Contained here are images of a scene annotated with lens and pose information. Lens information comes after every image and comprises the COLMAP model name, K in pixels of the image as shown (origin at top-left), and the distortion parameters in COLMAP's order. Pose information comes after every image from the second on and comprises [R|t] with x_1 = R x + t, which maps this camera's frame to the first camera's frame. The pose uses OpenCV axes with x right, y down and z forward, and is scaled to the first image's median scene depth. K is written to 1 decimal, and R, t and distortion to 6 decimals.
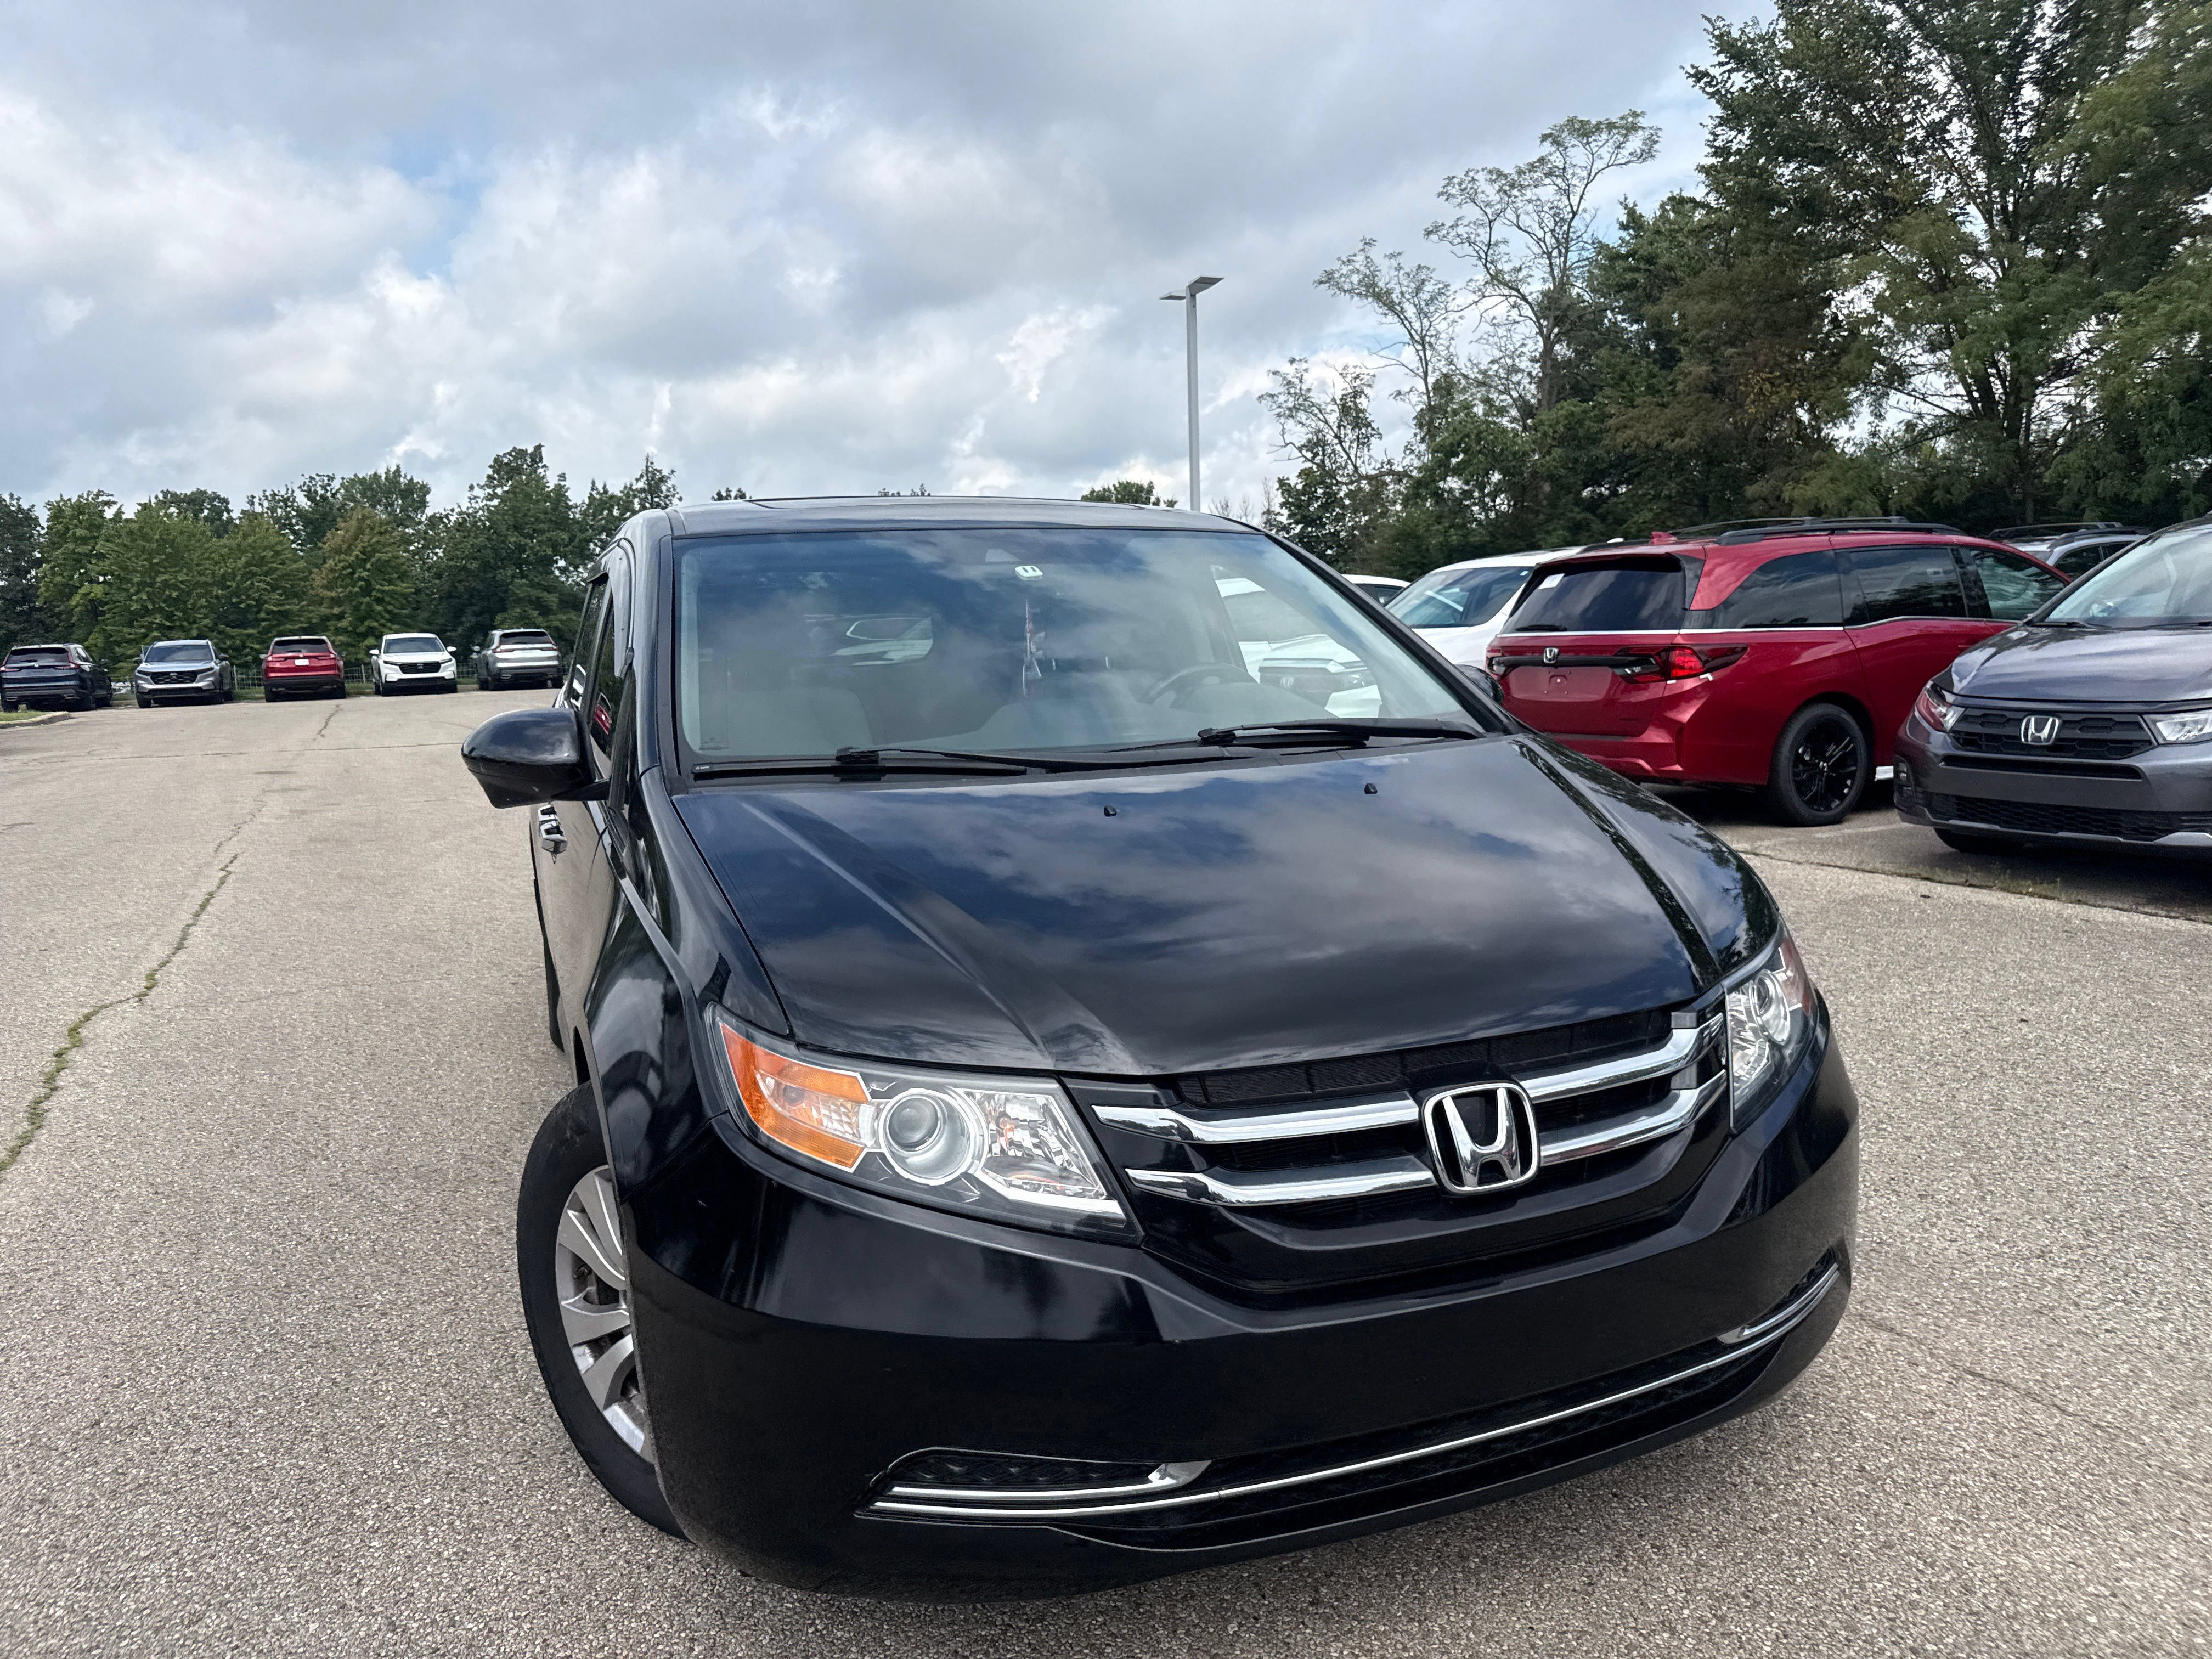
lens RADIAL K [[1556.5, 0, 1102.6], [0, 1556.5, 823.2], [0, 0, 1]] dist [0.013043, -0.015671]
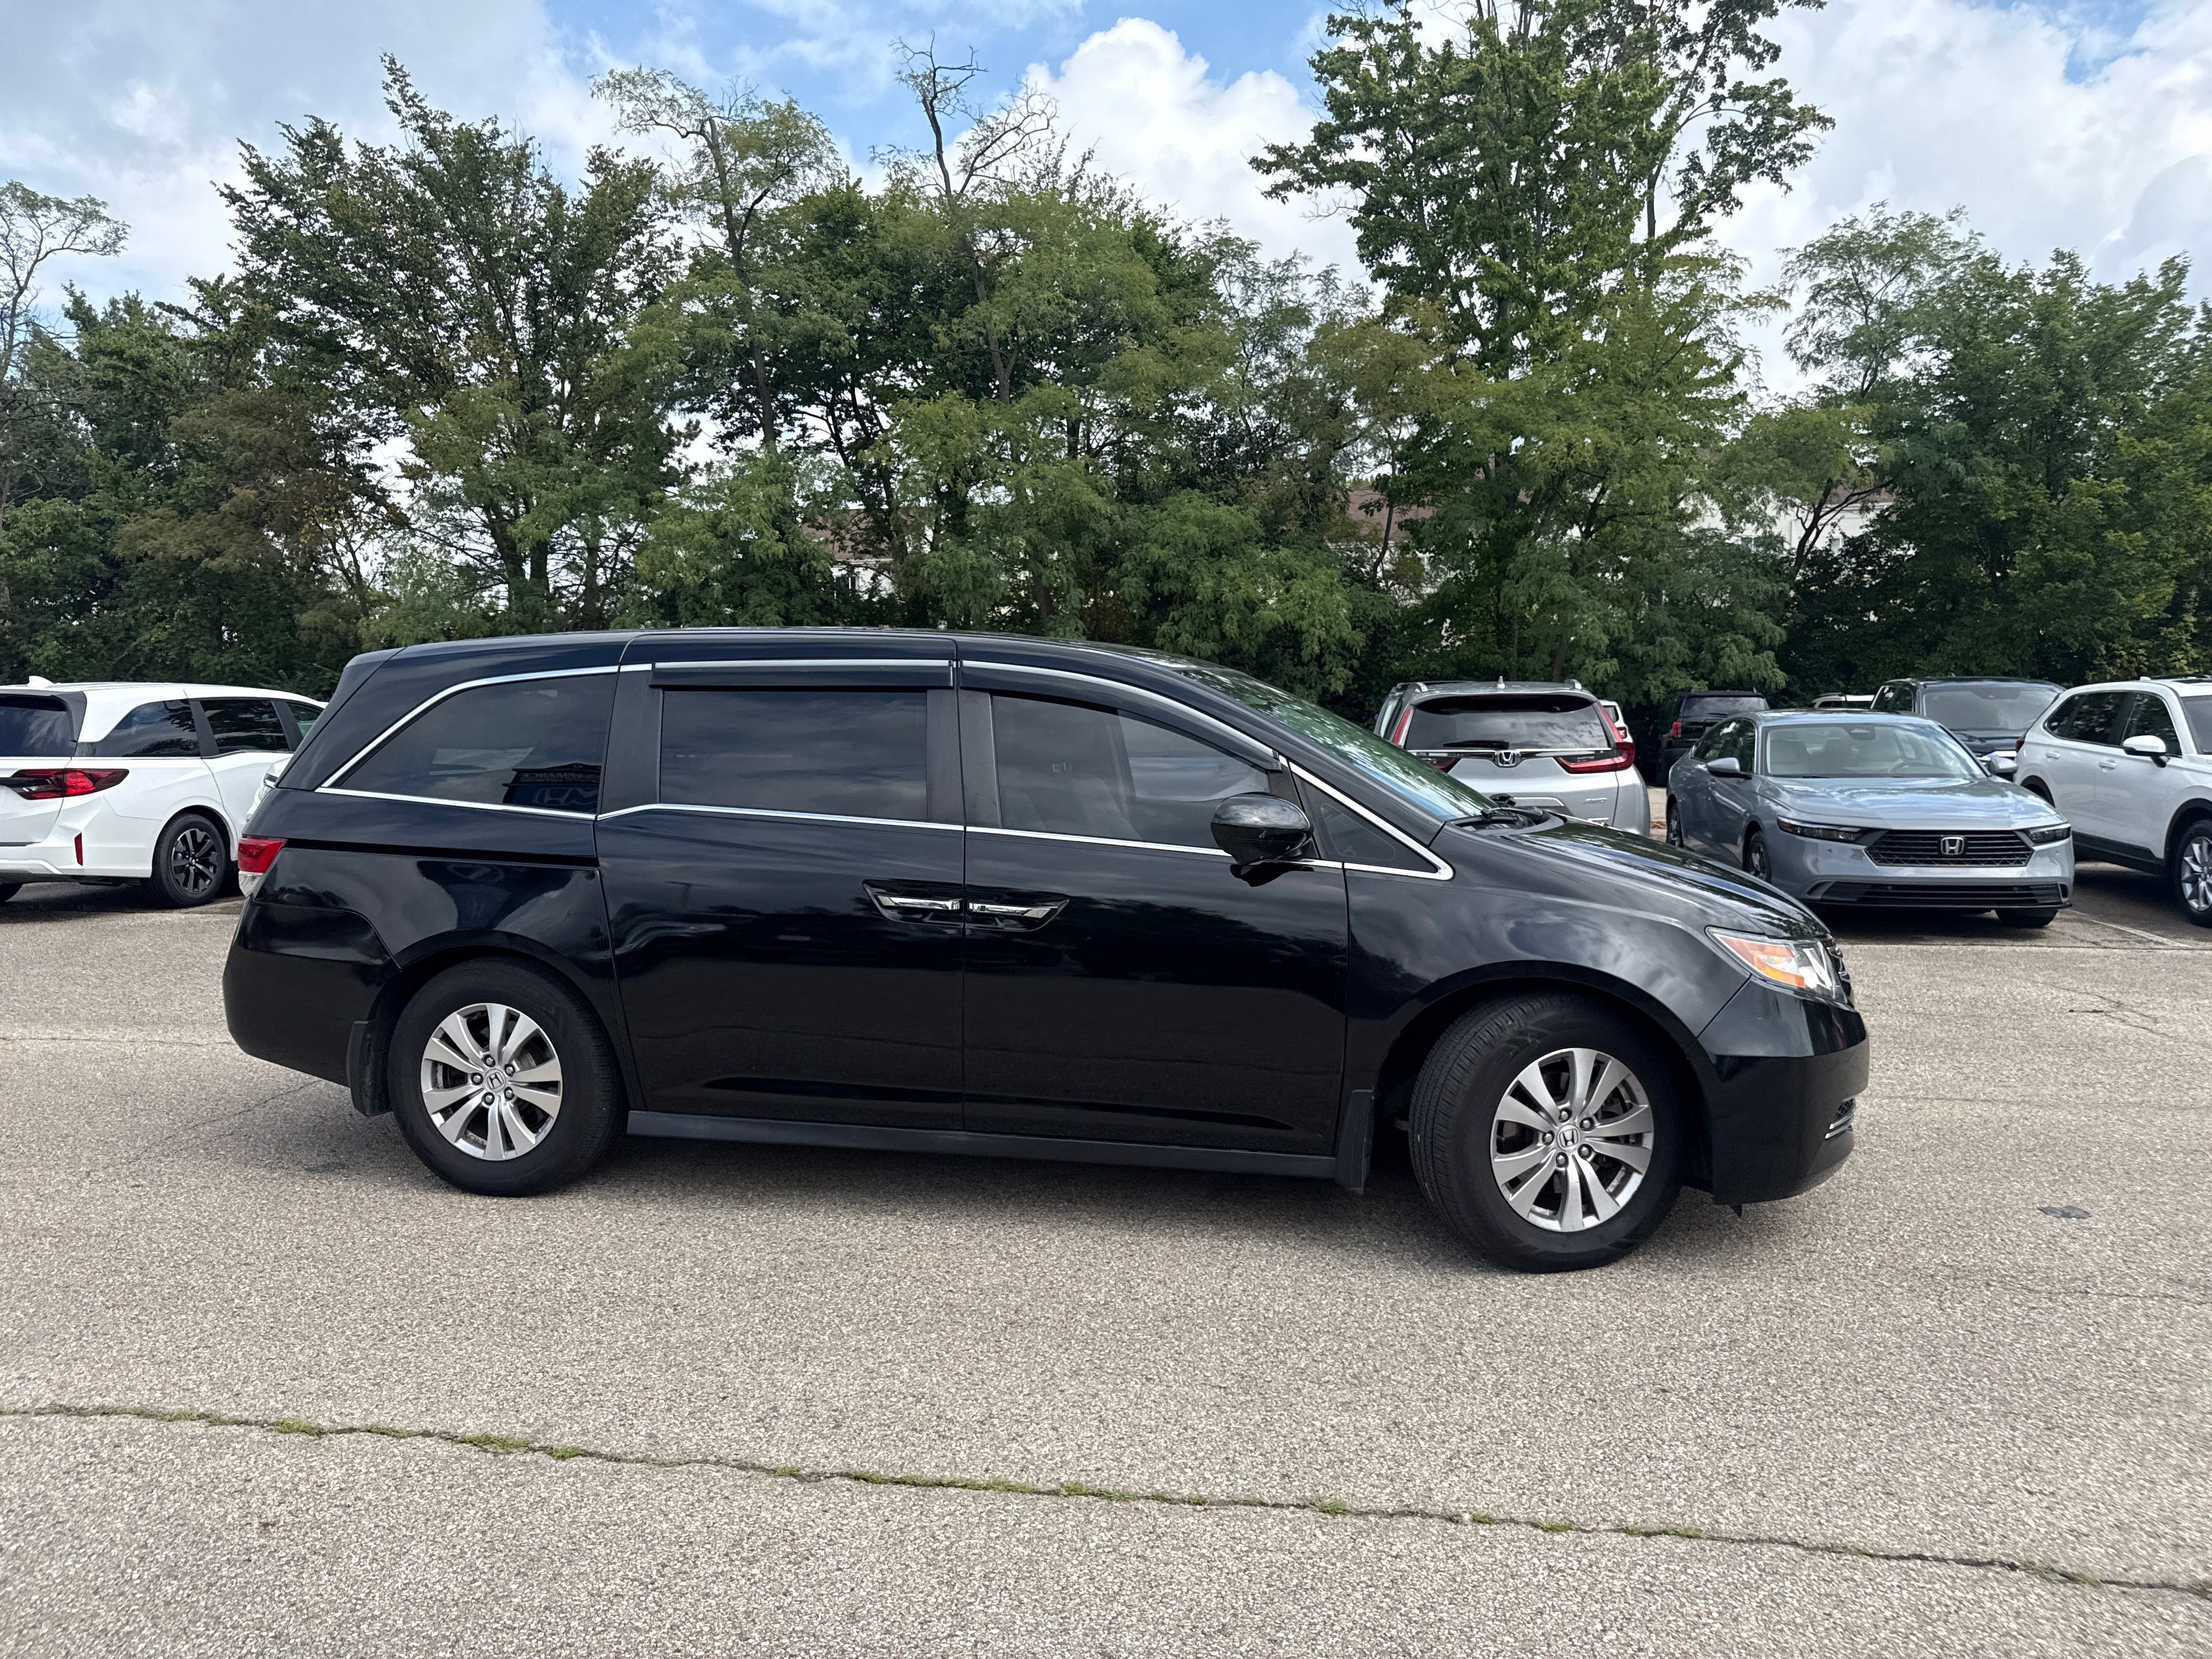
lens RADIAL K [[1542.7, 0, 1111.2], [0, 1542.7, 853.1], [0, 0, 1]] dist [0.018041, -0.022910]
pose [[0.571794, -0.035555, 0.819626, -0.110710], [0.088319, 0.995922, -0.018411, -0.000491], [-0.815629, 0.082916, 0.572603, 0.024086]]
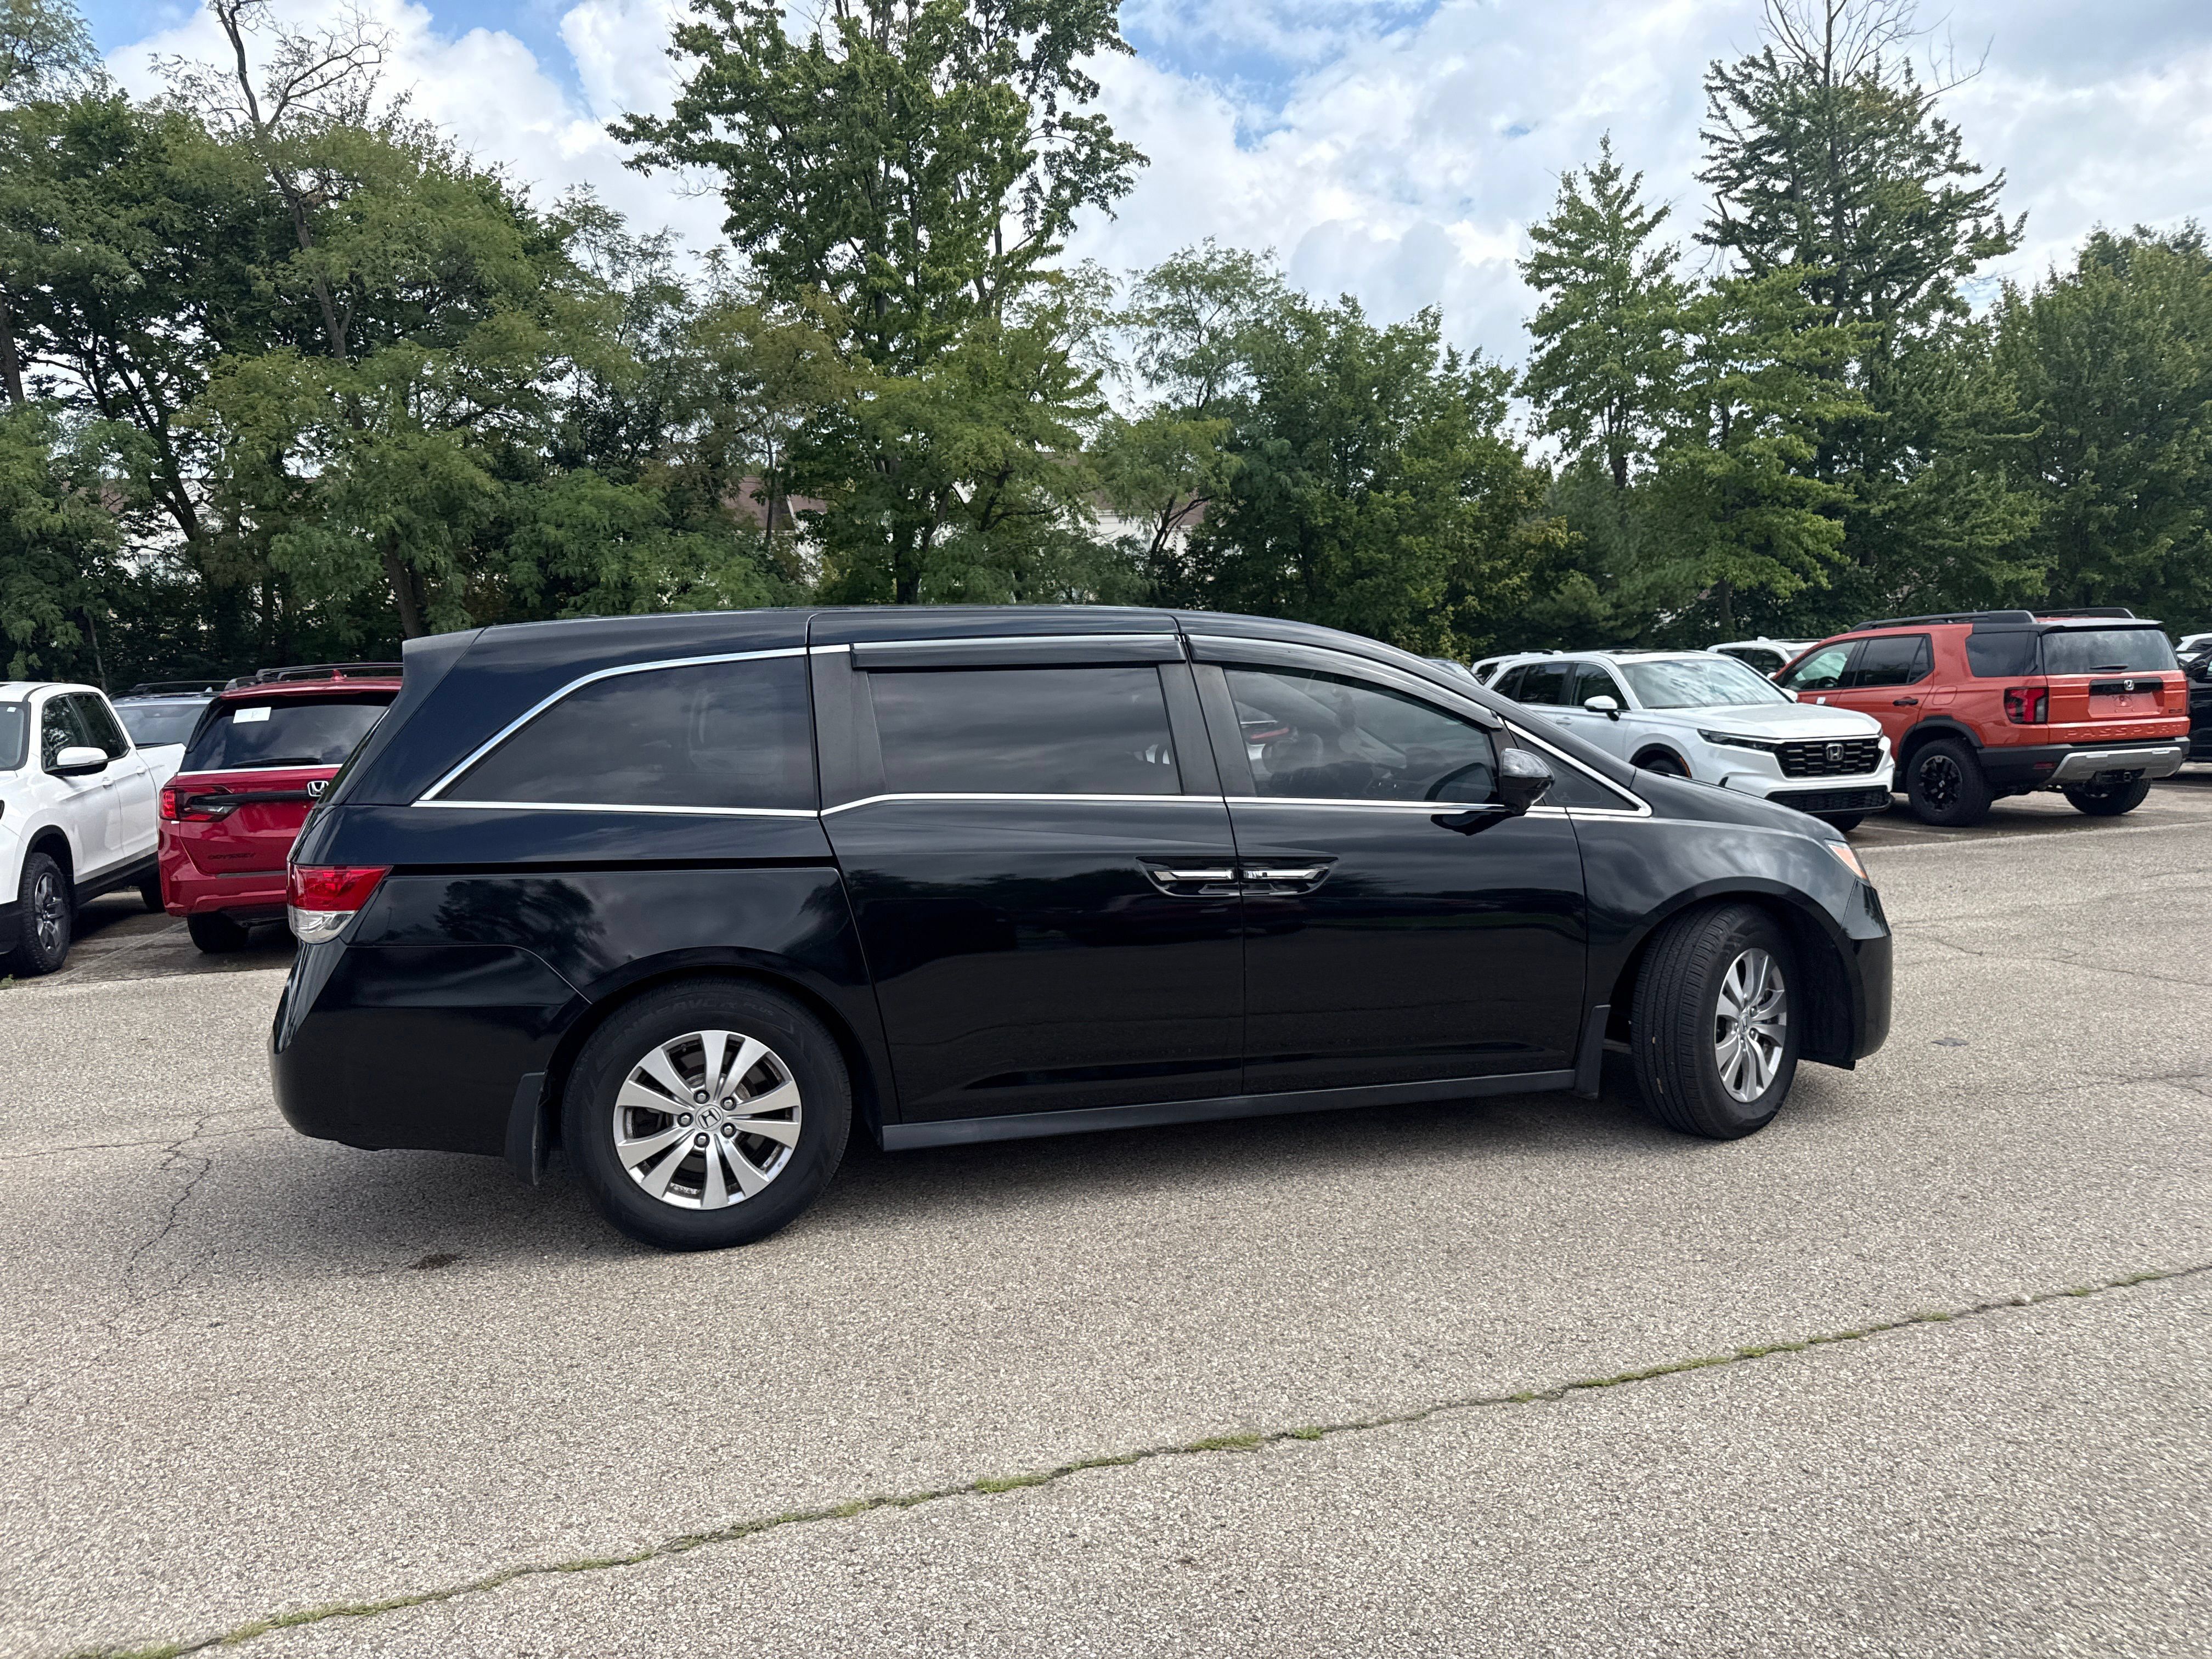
lens RADIAL K [[1542.7, 0, 1111.2], [0, 1542.7, 853.1], [0, 0, 1]] dist [0.018041, -0.022910]
pose [[0.161168, -0.067352, 0.984626, -0.137009], [0.156723, 0.986756, 0.041845, -0.006980], [-0.974404, 0.147570, 0.169589, 0.082016]]
